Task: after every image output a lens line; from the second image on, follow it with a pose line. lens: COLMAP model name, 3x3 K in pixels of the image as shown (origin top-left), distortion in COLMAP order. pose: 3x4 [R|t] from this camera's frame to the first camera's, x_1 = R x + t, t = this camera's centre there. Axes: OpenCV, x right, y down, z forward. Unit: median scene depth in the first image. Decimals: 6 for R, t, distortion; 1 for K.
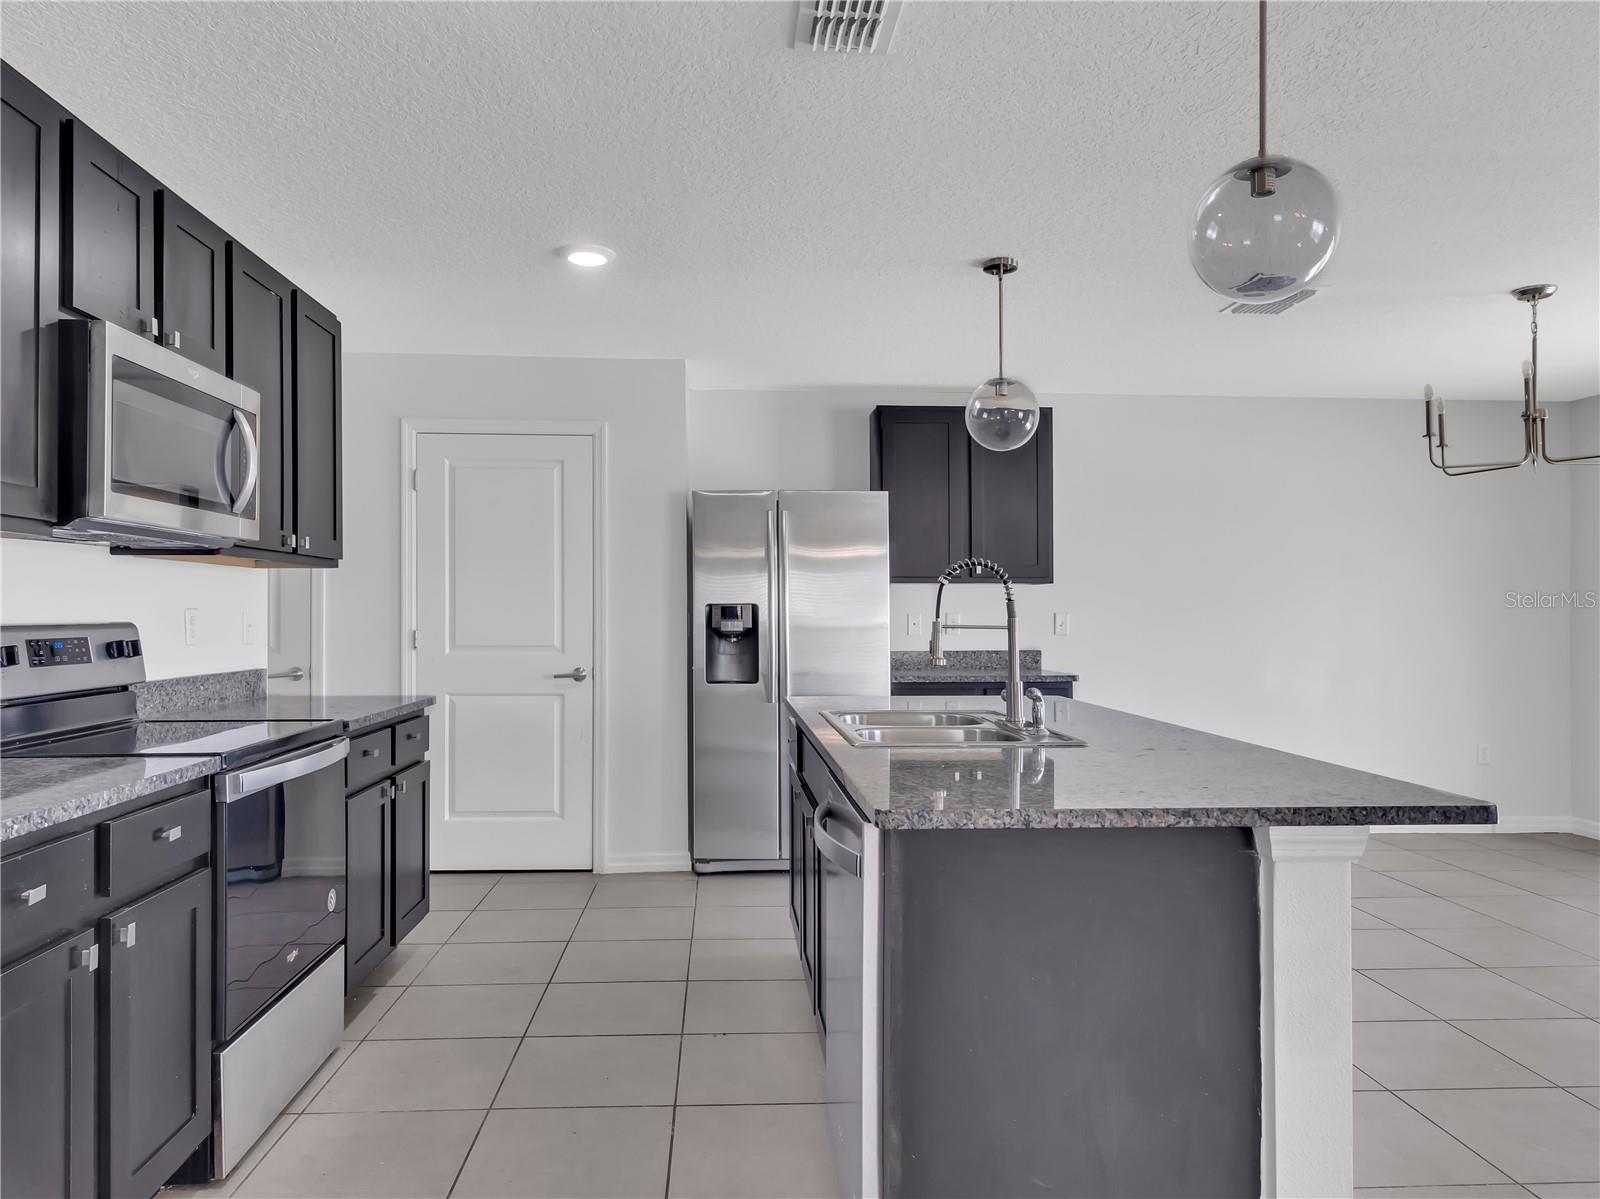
lens RADIAL K [[1094.7, 0, 775.9], [0, 1094.7, 605.6], [0, 0, 1]] dist [0.004716, 0.002486]
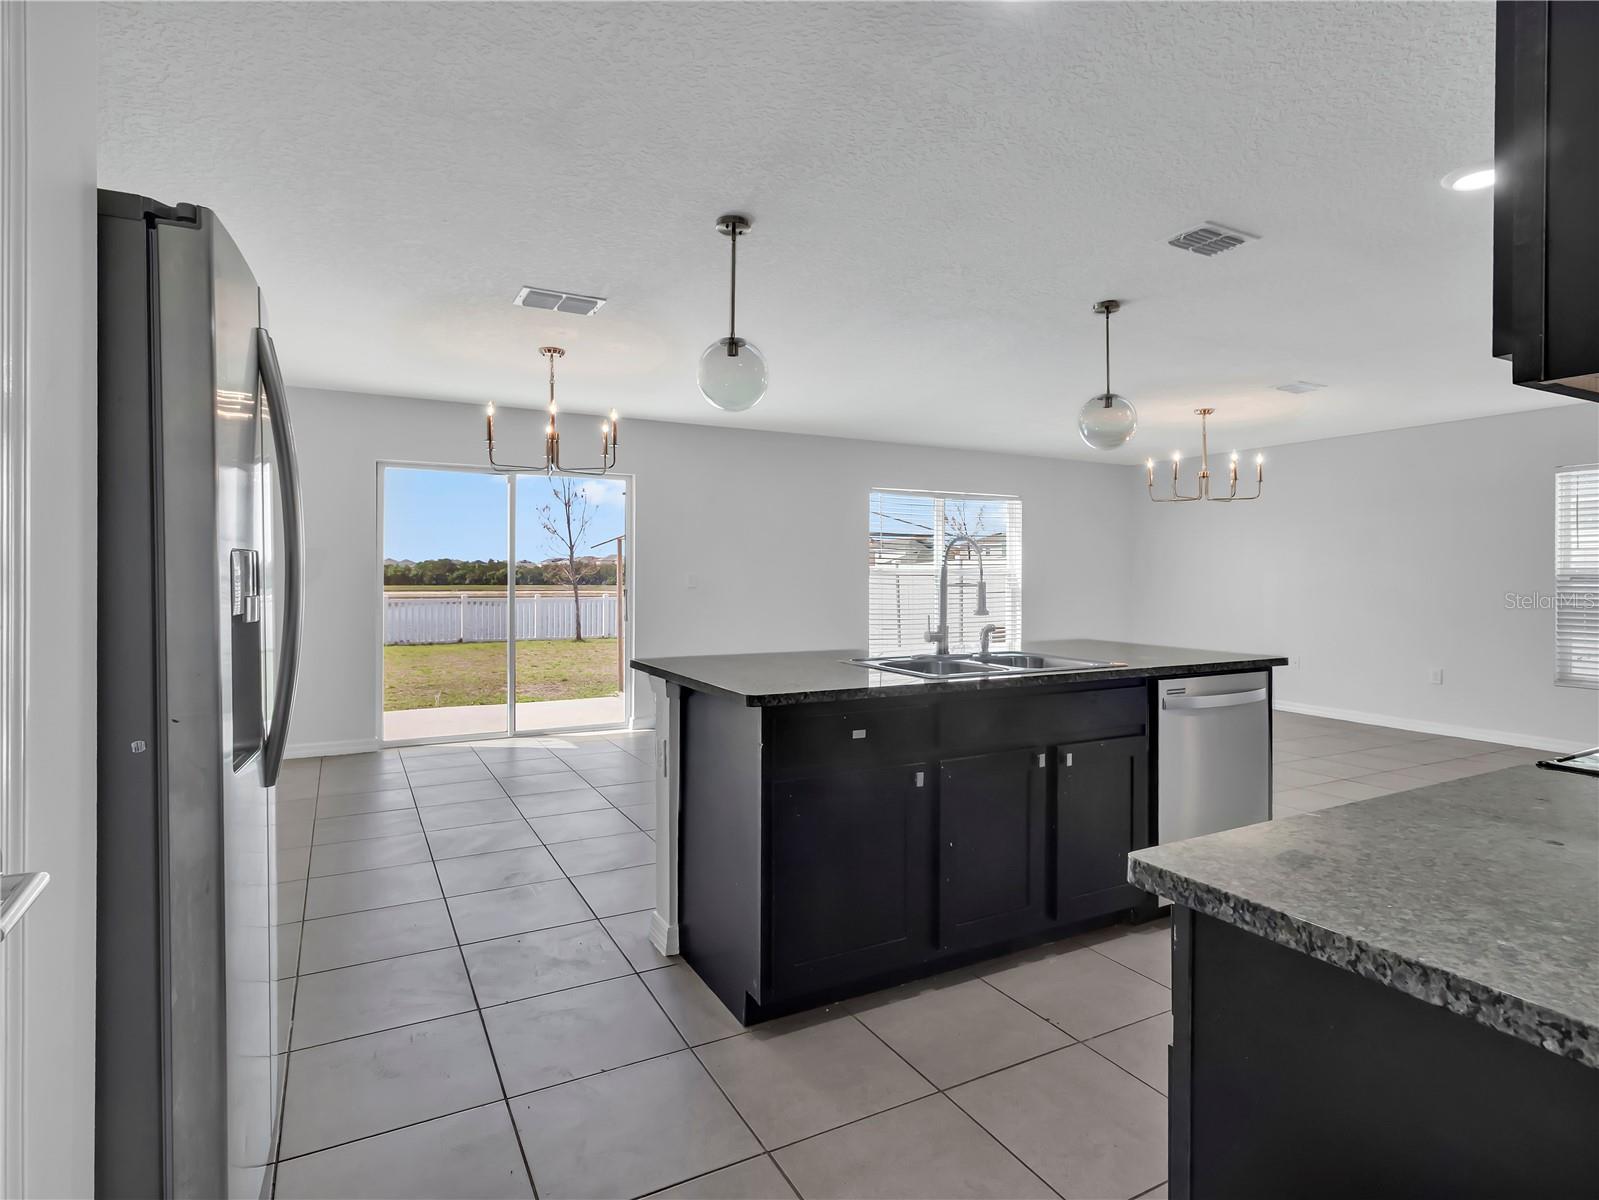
lens RADIAL K [[850.0, 0, 804.6], [0, 850.0, 576.3], [0, 0, 1]] dist [0.004223, 0.001713]
pose [[-0.433496, -0.008063, 0.901119, -0.496180], [-0.010288, 0.999939, 0.003998, 0.005046], [-0.901097, -0.007538, -0.433553, 1.211415]]
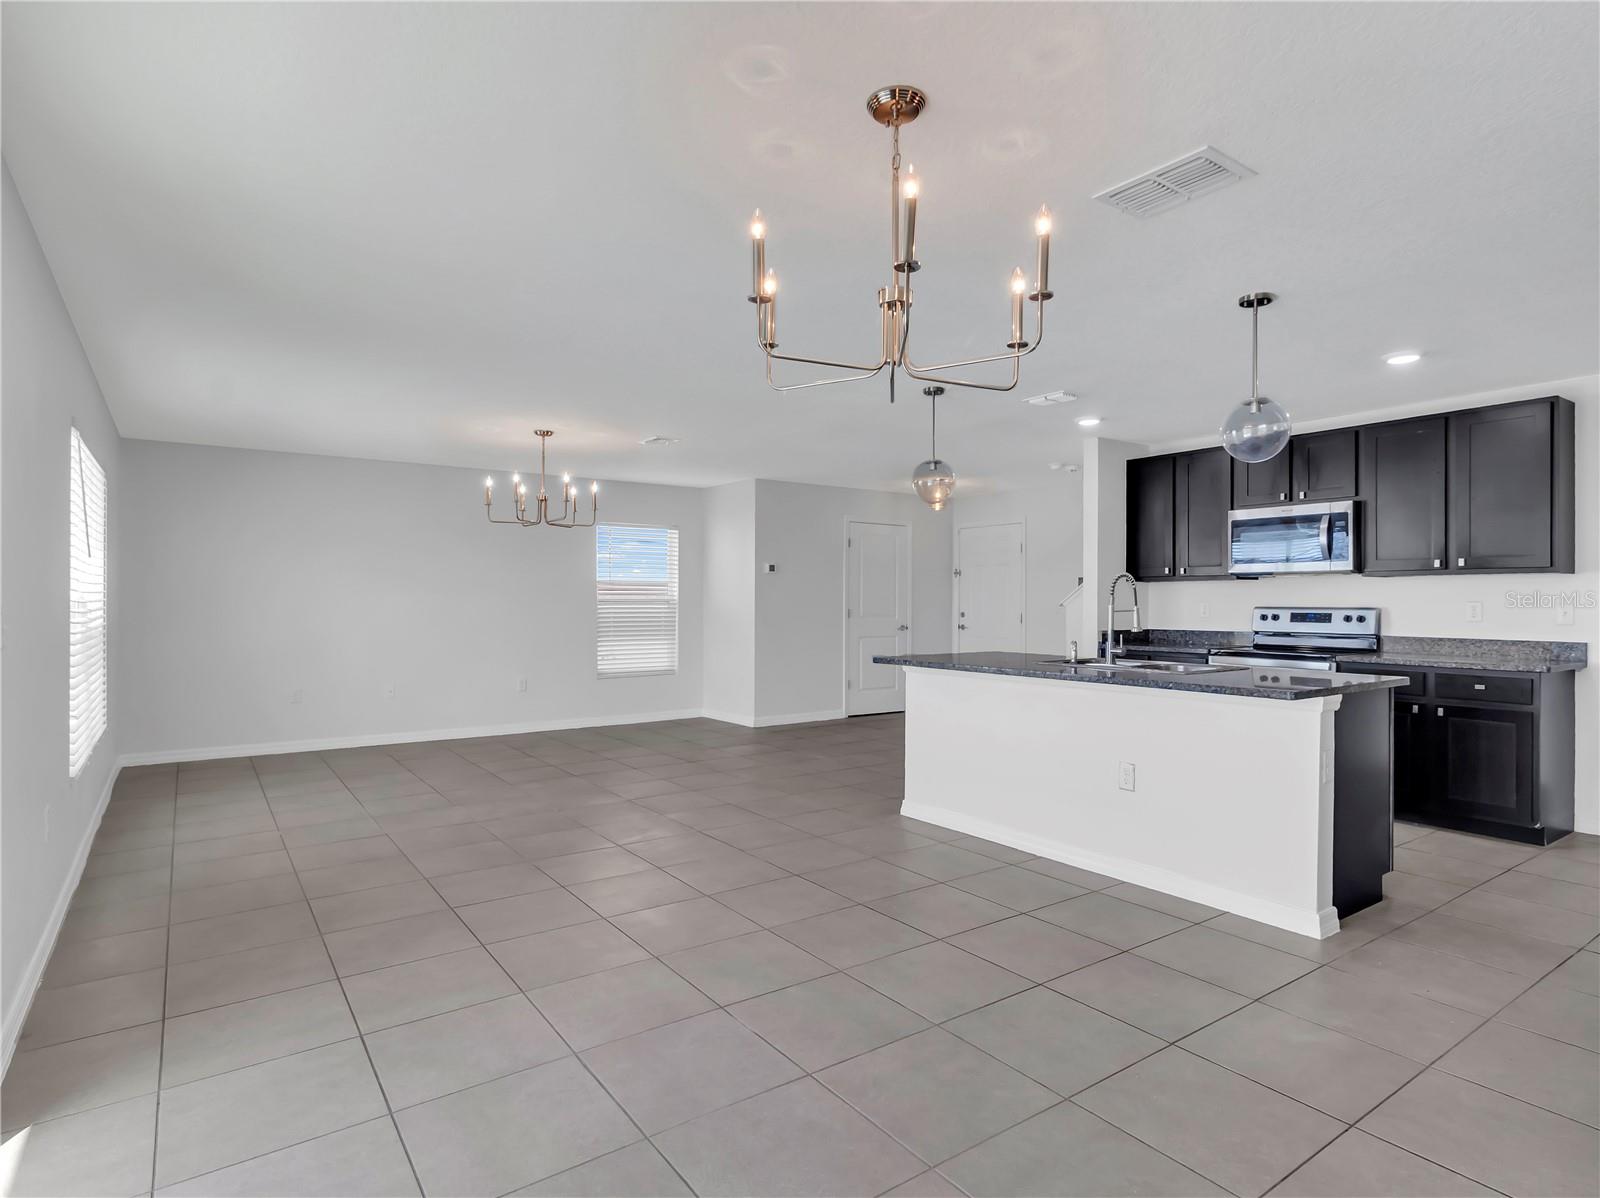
lens RADIAL K [[873.8, 0, 800.0], [0, 873.8, 599.0], [0, 0, 1]] dist [-0.001423, -0.000783]
pose [[-0.844857, -0.006714, -0.534950, 1.050217], [-0.002323, 0.999958, -0.008881, 0.012111], [0.534987, -0.006261, -0.844837, 1.449110]]
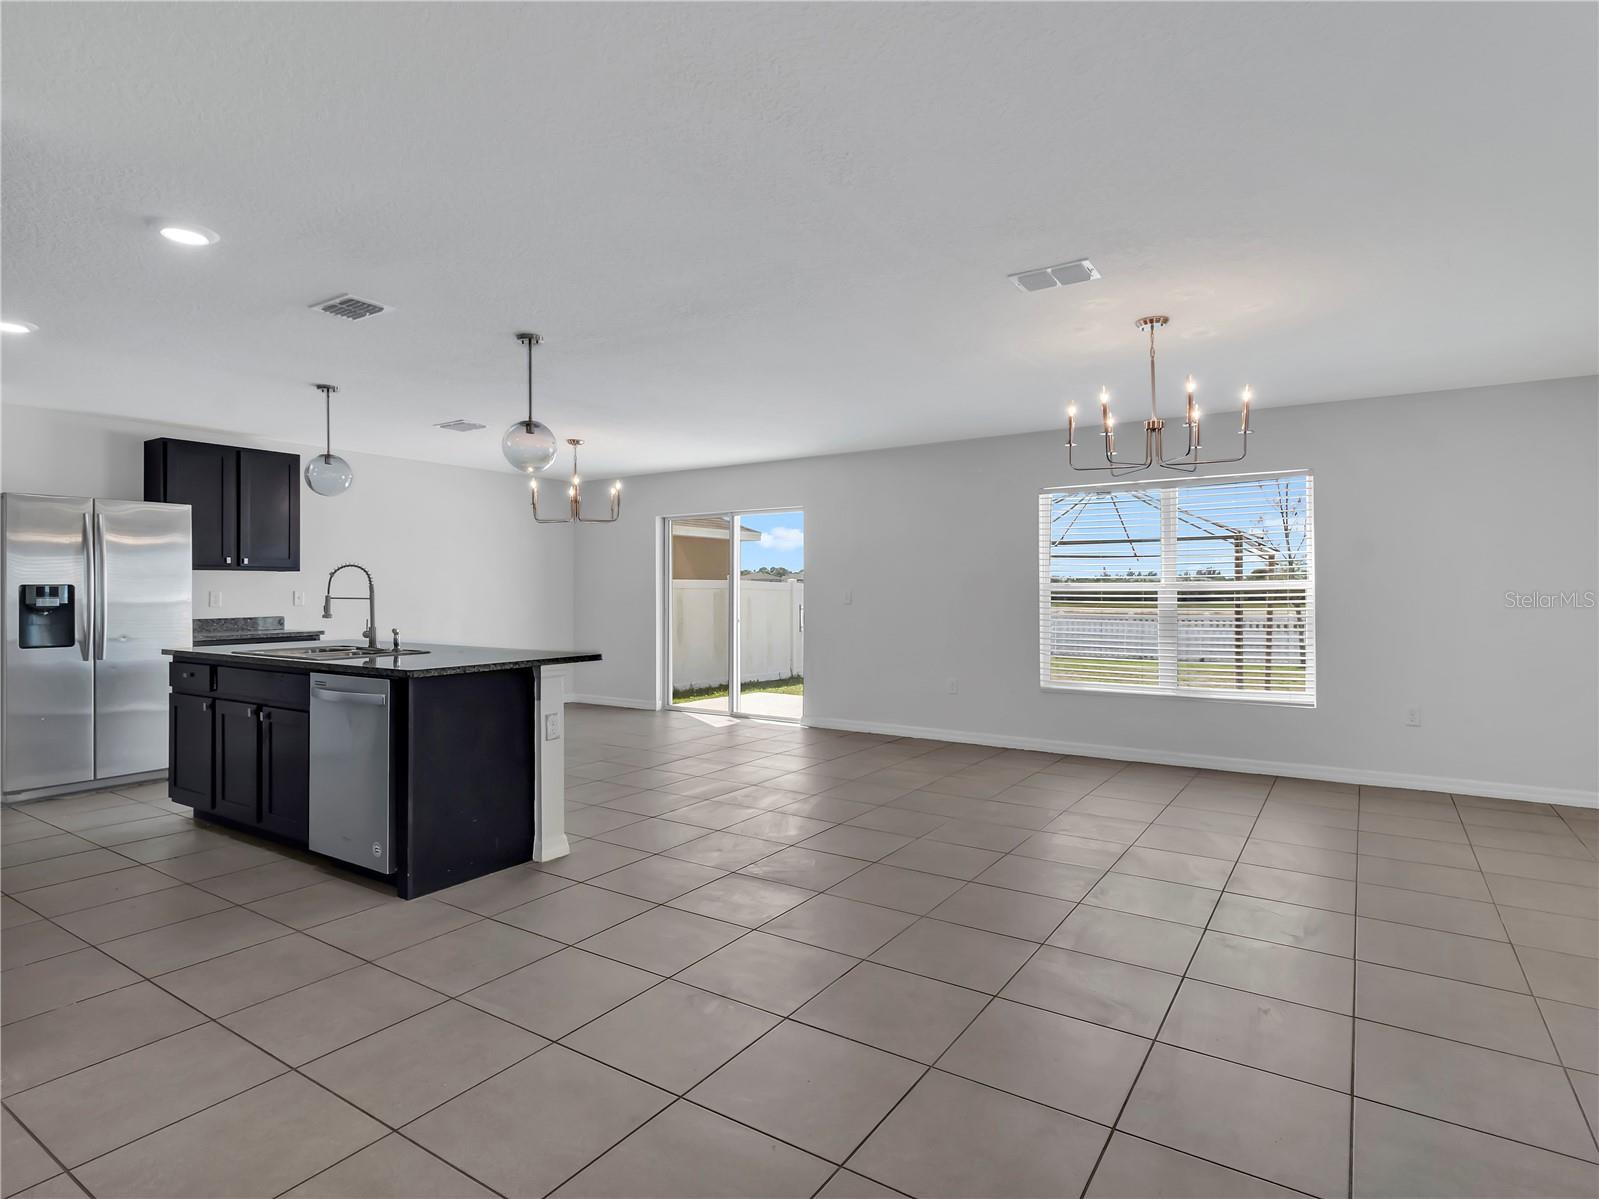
lens RADIAL K [[850.0, 0, 804.6], [0, 850.0, 575.8], [0, 0, 1]] dist [0.004223, 0.001713]
pose [[0.594931, 0.008685, 0.803730, -0.401679], [-0.000882, 0.999948, -0.010153, -0.003682], [-0.803776, 0.005331, 0.594907, -0.375050]]
